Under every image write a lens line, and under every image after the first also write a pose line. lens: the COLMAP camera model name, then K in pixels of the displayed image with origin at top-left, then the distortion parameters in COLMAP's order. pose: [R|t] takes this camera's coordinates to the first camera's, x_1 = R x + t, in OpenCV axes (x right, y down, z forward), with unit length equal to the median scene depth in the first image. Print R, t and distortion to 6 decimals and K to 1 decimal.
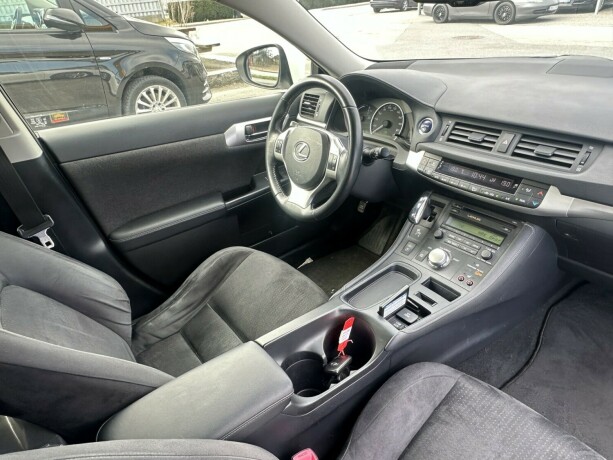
lens RADIAL K [[394.8, 0, 299.4], [0, 394.8, 237.4], [0, 0, 1]] dist [-0.014406, 0.010621]
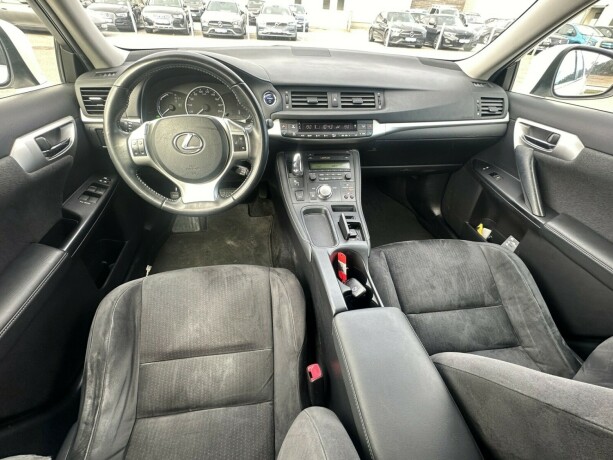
lens RADIAL K [[278.7, 0, 301.6], [0, 278.7, 234.3], [0, 0, 1]] dist [-0.003745, 0.001525]
pose [[0.480460, -0.461839, 0.745562, -0.431600], [0.378975, 0.875976, 0.298402, -0.123762], [-0.790908, 0.139179, 0.595897, 0.427504]]
